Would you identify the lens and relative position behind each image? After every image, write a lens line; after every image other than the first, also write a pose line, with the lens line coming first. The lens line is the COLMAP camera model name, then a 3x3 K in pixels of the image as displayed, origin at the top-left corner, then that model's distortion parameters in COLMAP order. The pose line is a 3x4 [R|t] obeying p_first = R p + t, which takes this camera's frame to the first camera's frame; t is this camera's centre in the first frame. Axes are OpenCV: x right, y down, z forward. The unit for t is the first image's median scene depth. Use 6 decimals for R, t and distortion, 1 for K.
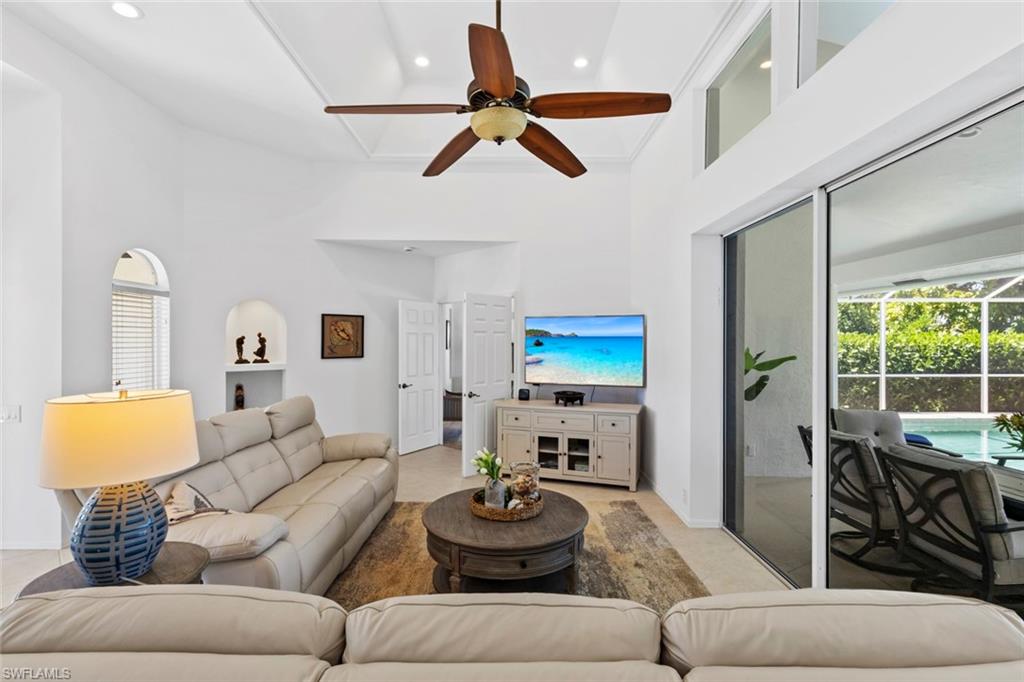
lens RADIAL K [[465.5, 0, 509.1], [0, 465.5, 333.5], [0, 0, 1]] dist [0.001421, -0.000445]
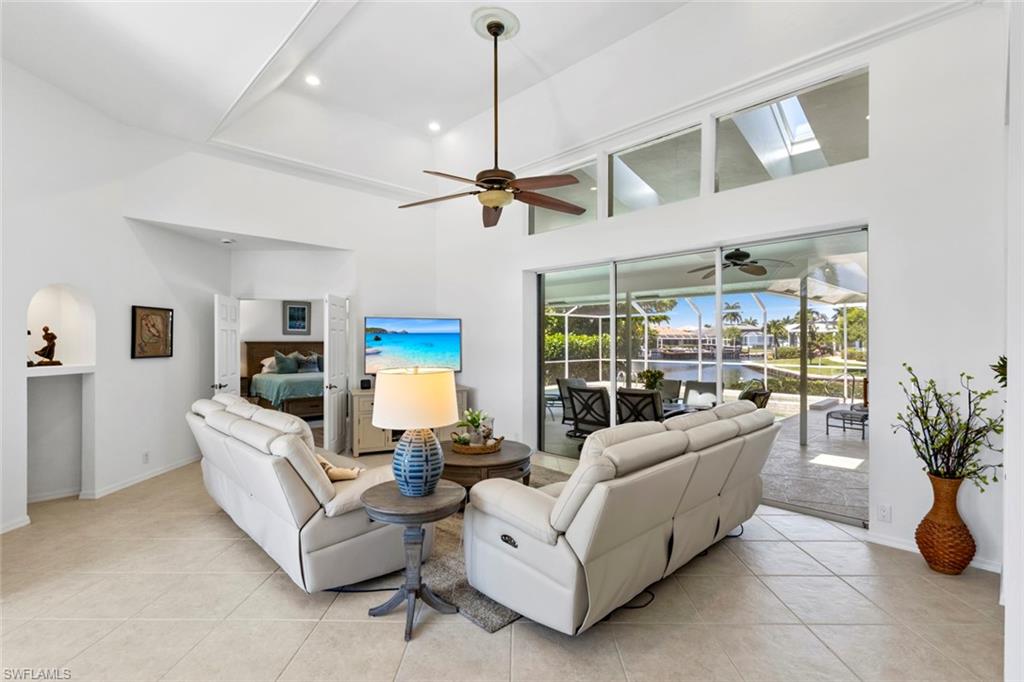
lens RADIAL K [[465.5, 0, 519.2], [0, 465.5, 347.3], [0, 0, 1]] dist [0.001421, -0.000445]
pose [[0.714085, -0.016864, 0.699856, -0.512891], [0.005838, 0.999818, 0.018135, 0.023285], [-0.700035, -0.008865, 0.714053, -0.105862]]
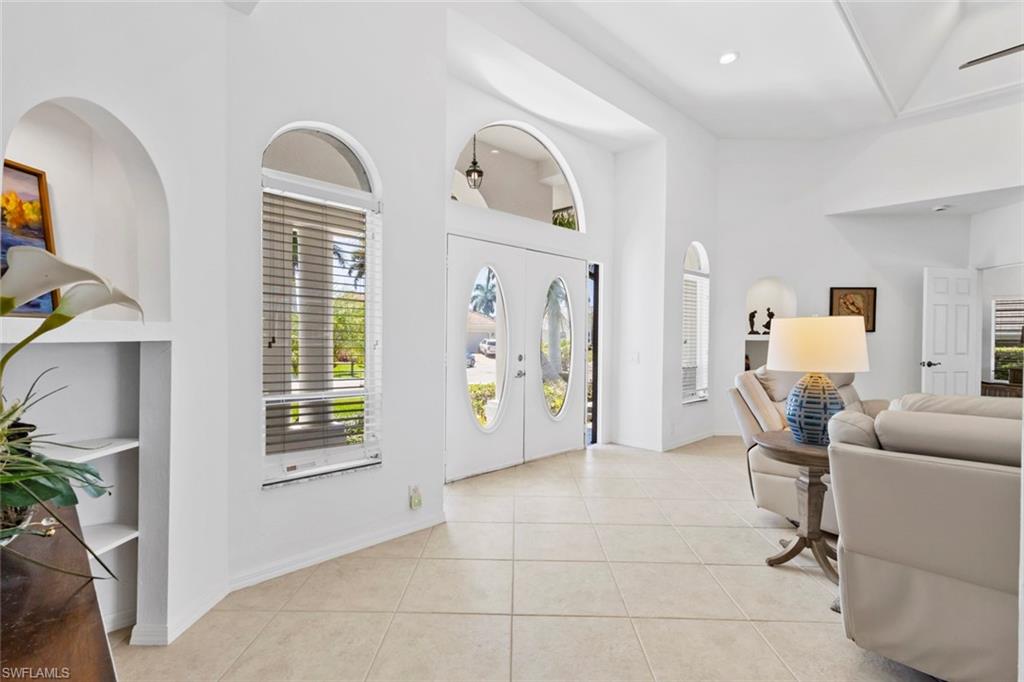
lens RADIAL K [[465.5, 0, 506.8], [0, 465.5, 342.7], [0, 0, 1]] dist [0.001421, -0.000445]
pose [[0.693614, 0.004322, -0.720334, -0.164195], [0.002504, 0.999961, 0.008411, 0.071129], [0.720342, -0.007638, 0.693577, -0.228991]]
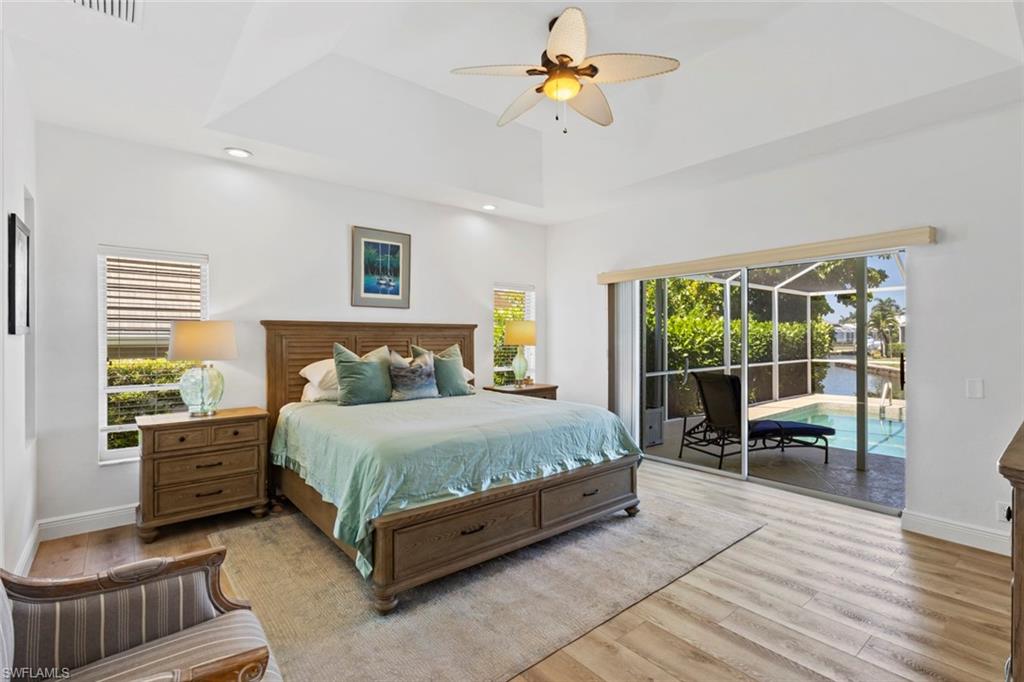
lens RADIAL K [[465.5, 0, 518.0], [0, 465.5, 338.4], [0, 0, 1]] dist [0.001421, -0.000445]
pose [[0.764220, -0.008416, 0.644900, -0.137214], [-0.001220, 0.999894, 0.014495, 0.046800], [-0.644954, -0.011864, 0.764129, 1.244574]]
